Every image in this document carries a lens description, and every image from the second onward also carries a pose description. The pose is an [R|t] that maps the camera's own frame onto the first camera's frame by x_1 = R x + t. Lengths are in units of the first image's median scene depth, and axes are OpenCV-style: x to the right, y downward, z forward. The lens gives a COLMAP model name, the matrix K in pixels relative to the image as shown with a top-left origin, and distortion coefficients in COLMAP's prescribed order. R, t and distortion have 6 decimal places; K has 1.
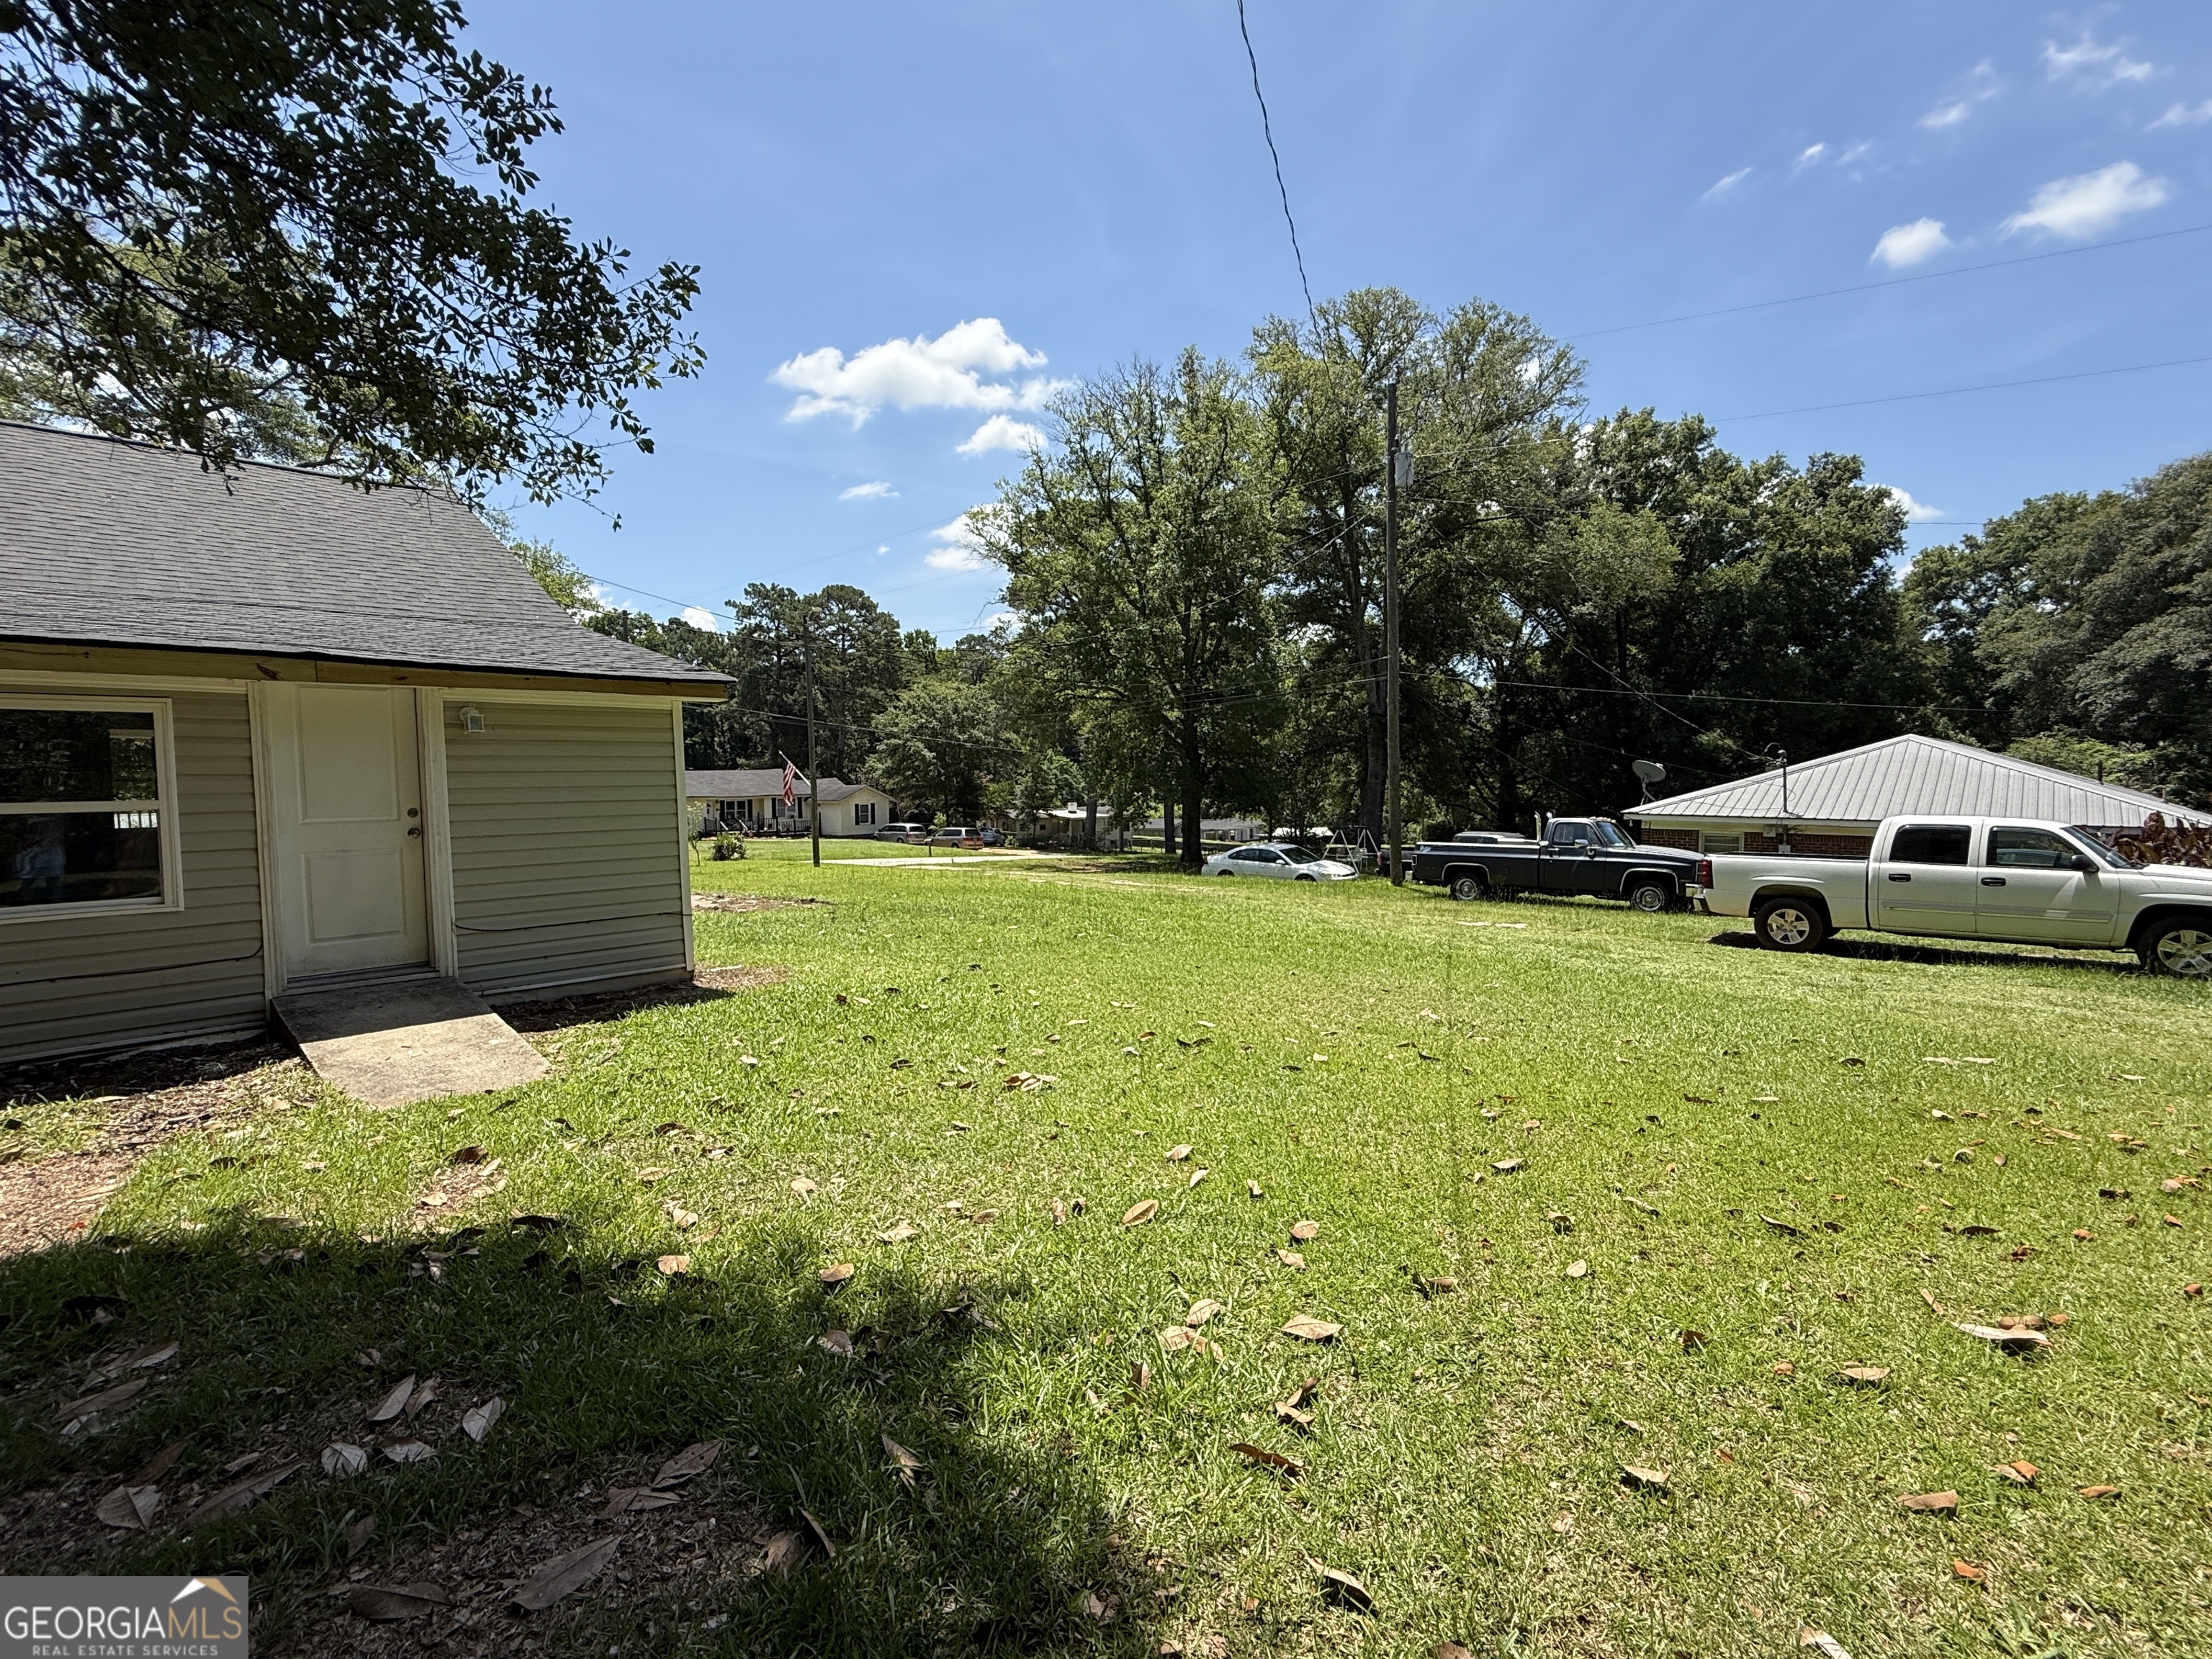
lens RADIAL K [[1018.1, 0, 1100.2], [0, 1018.1, 822.3], [0, 0, 1]] dist [-0.001751, 0.002946]
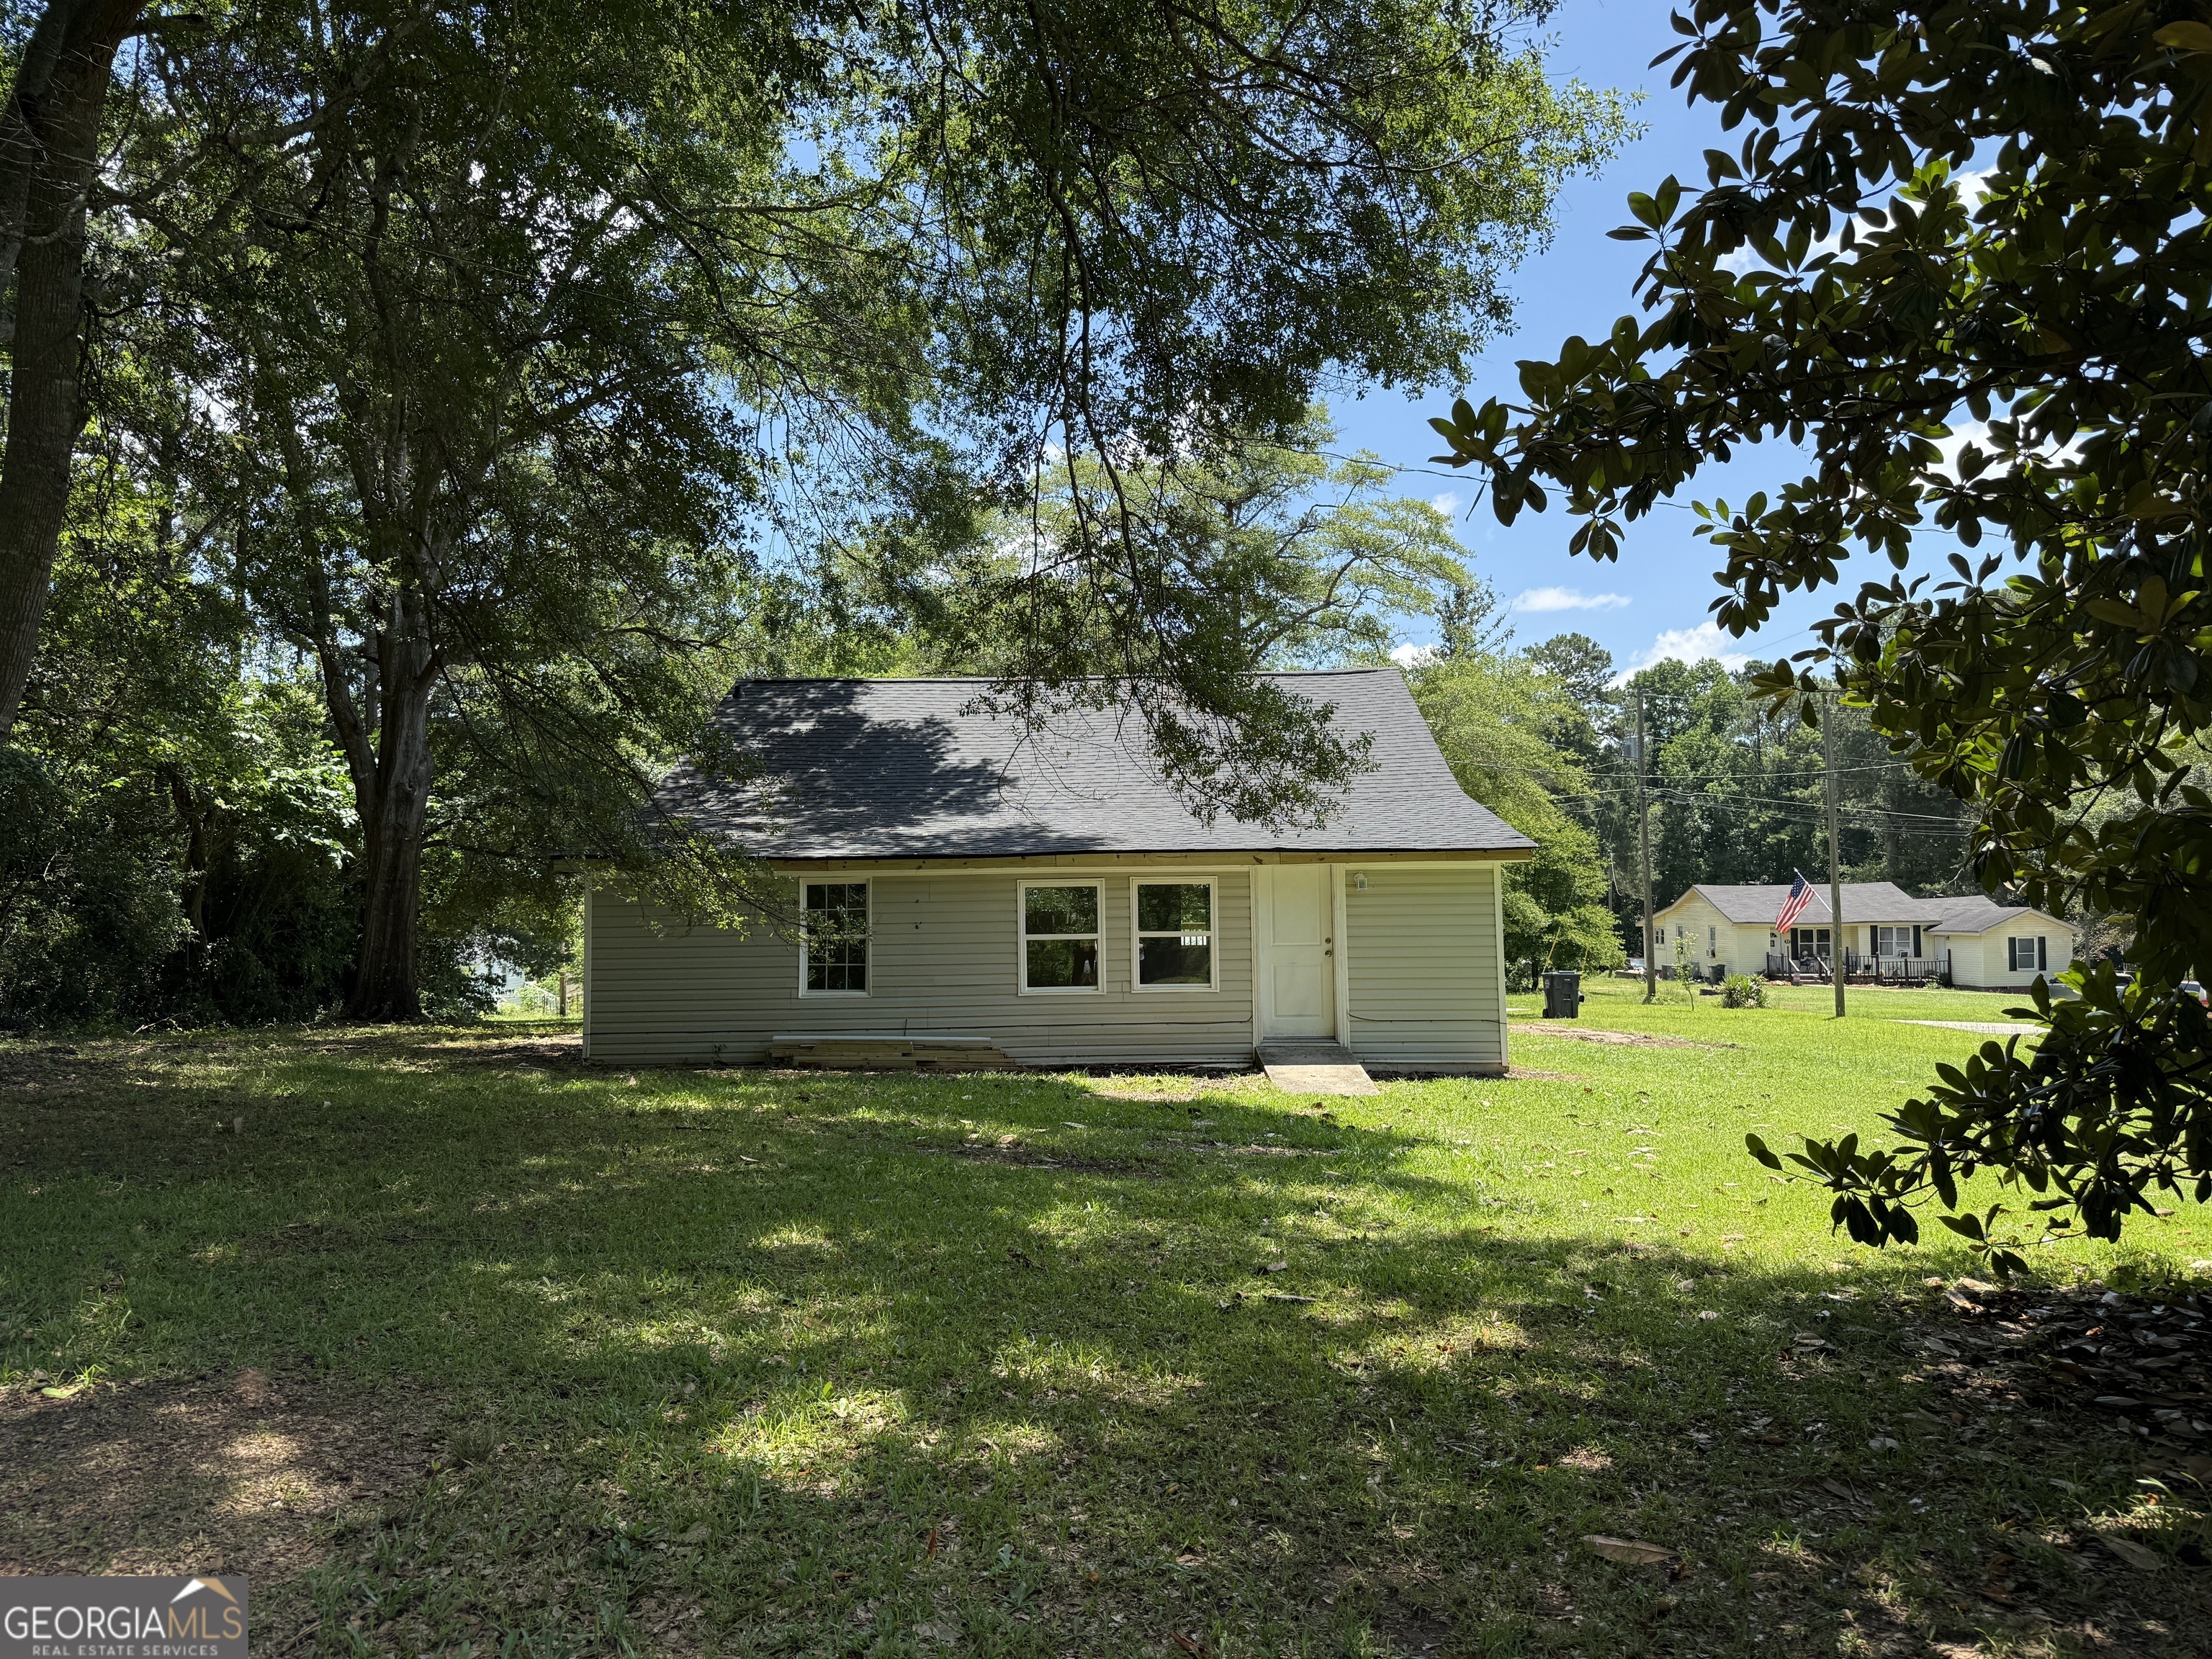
lens RADIAL K [[1558.5, 0, 1098.4], [0, 1558.5, 819.7], [0, 0, 1]] dist [0.056362, -0.071147]
pose [[0.690164, -0.031083, -0.722985, 0.484626], [-0.031973, 0.996792, -0.073377, -0.004698], [0.722947, 0.073759, 0.686955, -0.543318]]
